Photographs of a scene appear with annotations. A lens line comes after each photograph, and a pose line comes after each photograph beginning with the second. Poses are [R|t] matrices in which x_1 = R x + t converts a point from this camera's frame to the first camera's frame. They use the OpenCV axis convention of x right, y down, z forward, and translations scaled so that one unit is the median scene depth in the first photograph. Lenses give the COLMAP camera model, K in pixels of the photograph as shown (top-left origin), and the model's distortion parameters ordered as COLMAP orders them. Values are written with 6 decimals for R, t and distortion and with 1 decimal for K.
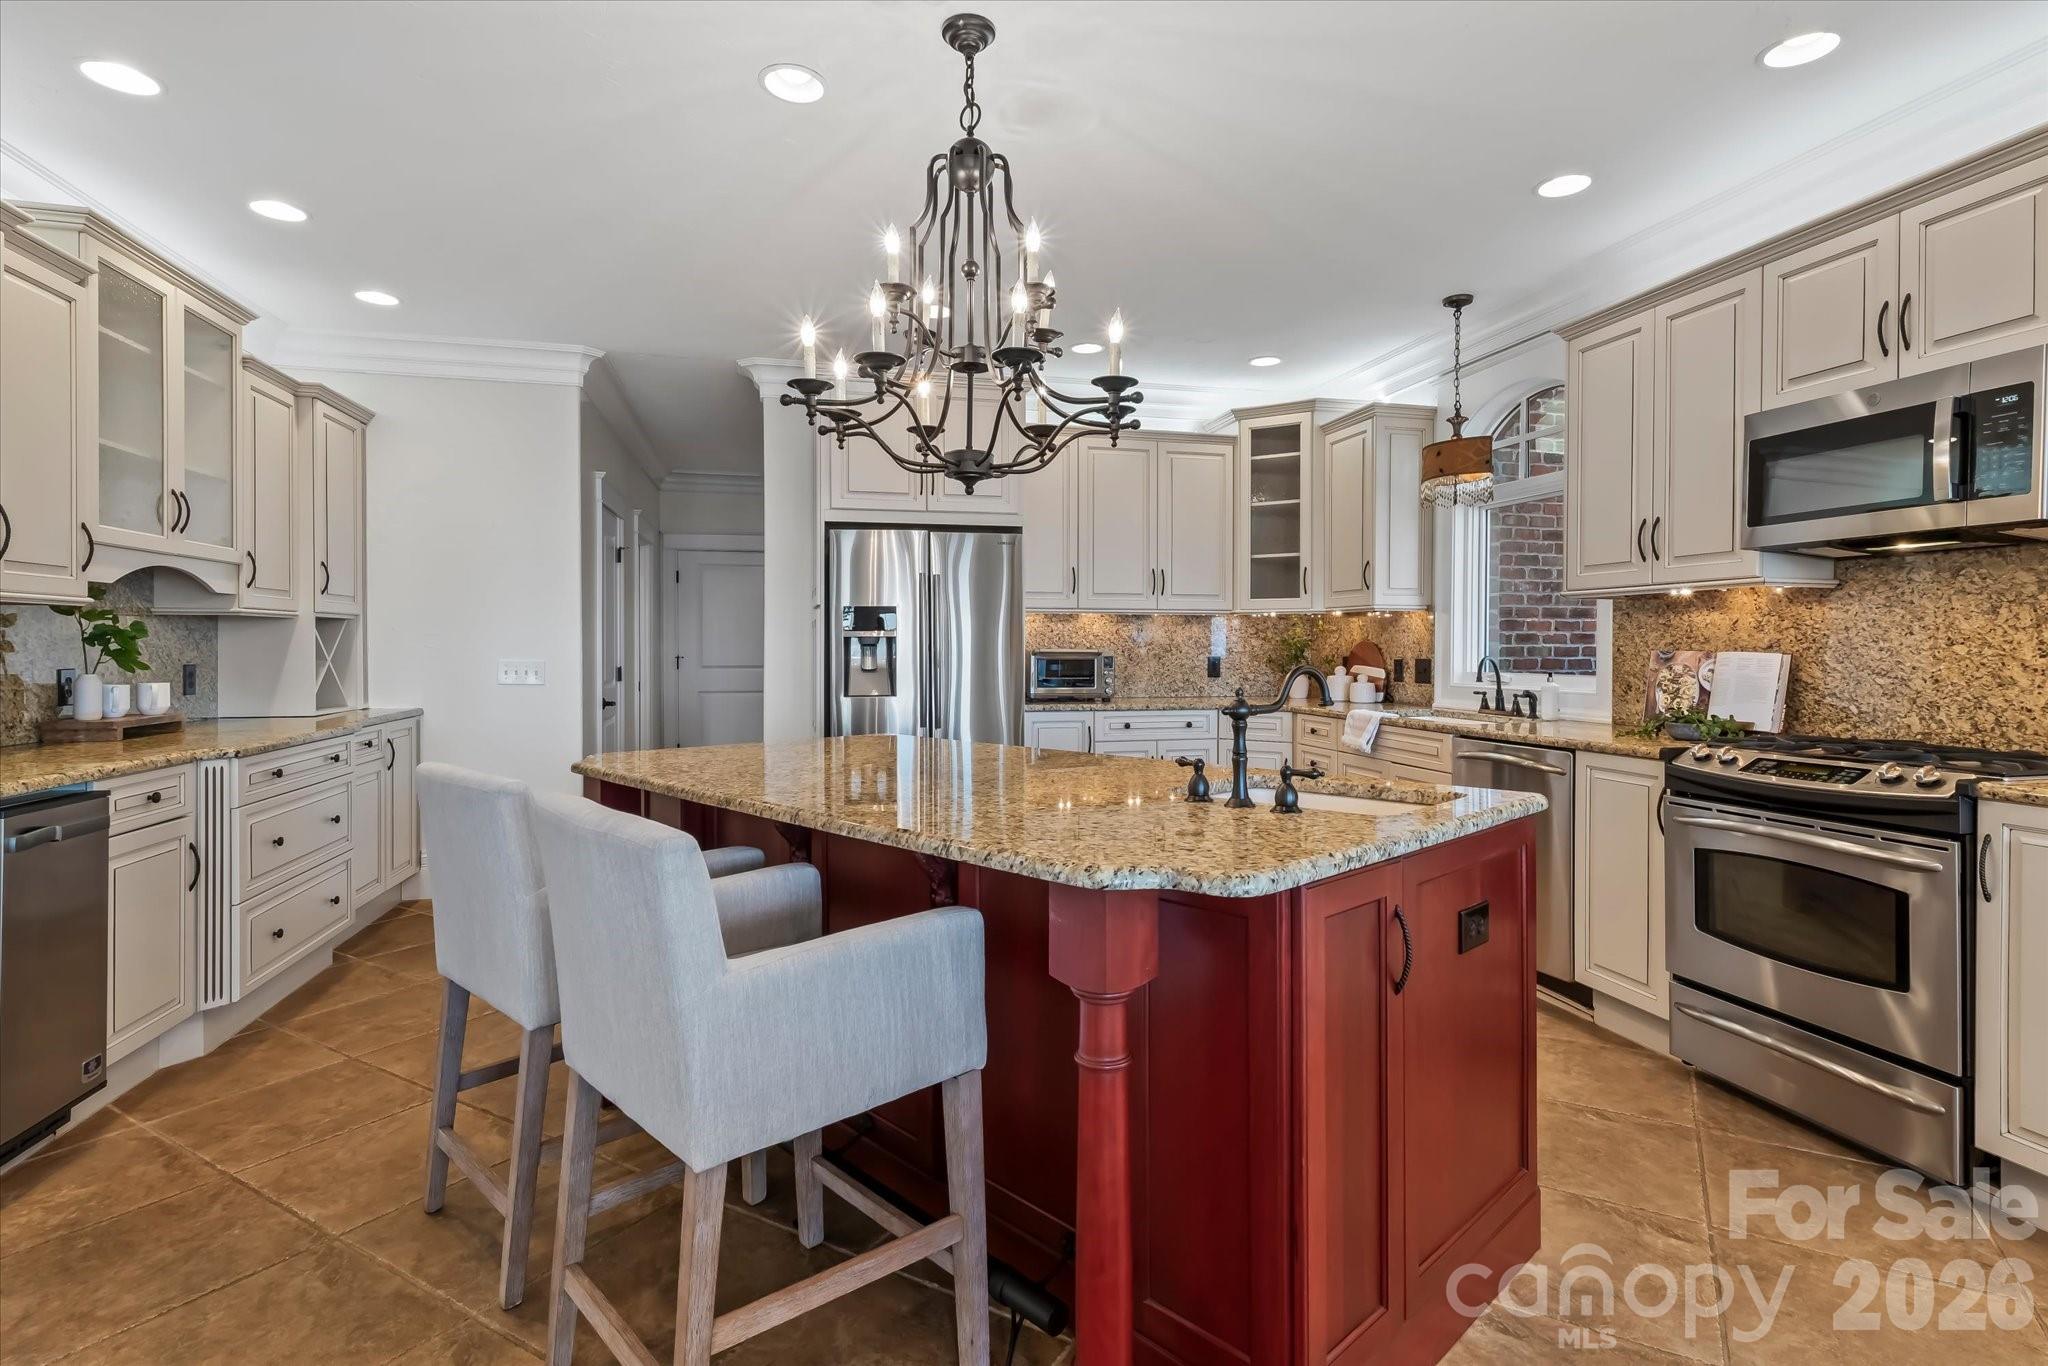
lens RADIAL K [[1009.5, 0, 1025.2], [0, 1009.5, 665.2], [0, 0, 1]] dist [0.007047, 0.000516]
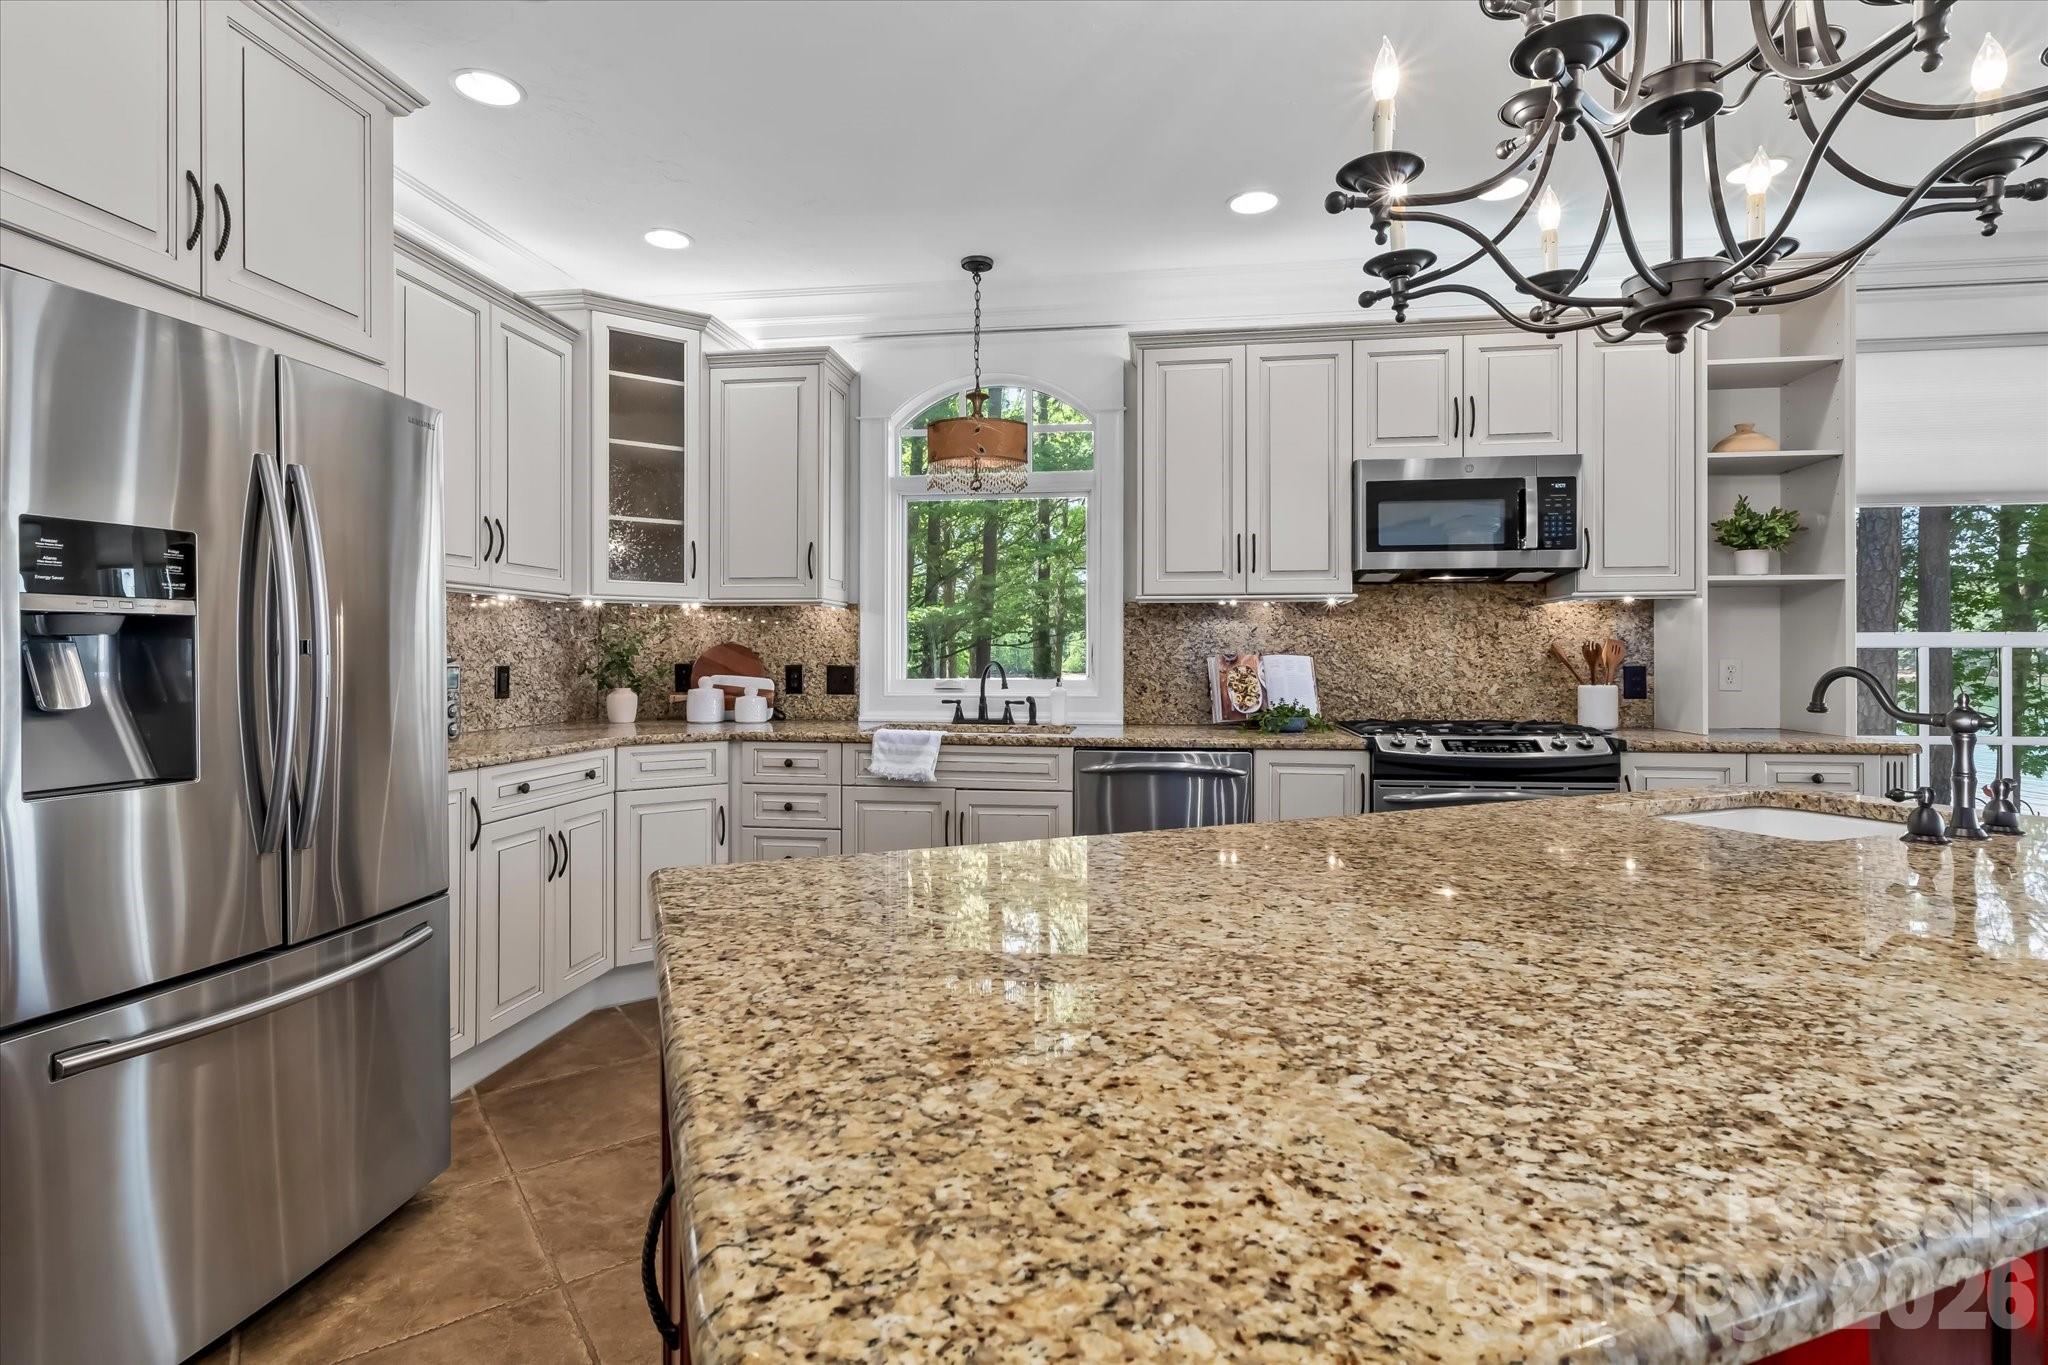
lens RADIAL K [[1009.5, 0, 1022.0], [0, 1009.5, 665.0], [0, 0, 1]] dist [0.007047, 0.000516]
pose [[0.377488, -0.010989, 0.925949, -0.388607], [0.017018, 0.999843, 0.004928, -0.009516], [-0.925858, 0.013898, 0.377616, 0.632835]]
